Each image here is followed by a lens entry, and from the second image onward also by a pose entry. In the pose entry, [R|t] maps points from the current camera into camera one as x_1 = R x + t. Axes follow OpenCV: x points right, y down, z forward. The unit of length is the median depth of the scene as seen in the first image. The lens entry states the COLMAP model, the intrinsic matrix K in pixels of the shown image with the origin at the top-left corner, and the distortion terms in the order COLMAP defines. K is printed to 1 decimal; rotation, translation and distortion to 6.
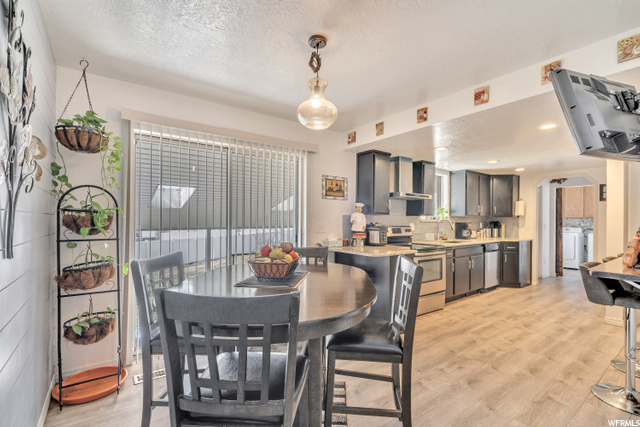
lens RADIAL K [[291.9, 0, 311.1], [0, 291.9, 214.9], [0, 0, 1]] dist [-0.003323, 0.000274]
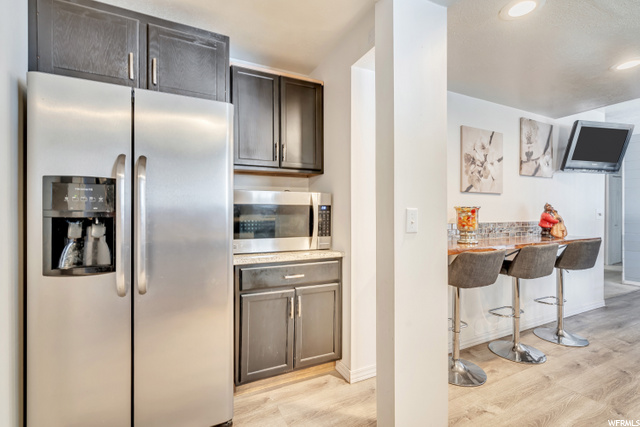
lens RADIAL K [[291.9, 0, 317.7], [0, 291.9, 217.0], [0, 0, 1]] dist [-0.003323, 0.000274]
pose [[-0.986434, -0.004794, 0.164091, 0.910355], [-0.006380, 0.999938, -0.009138, 0.048958], [-0.164037, -0.010061, -0.986403, 1.153396]]
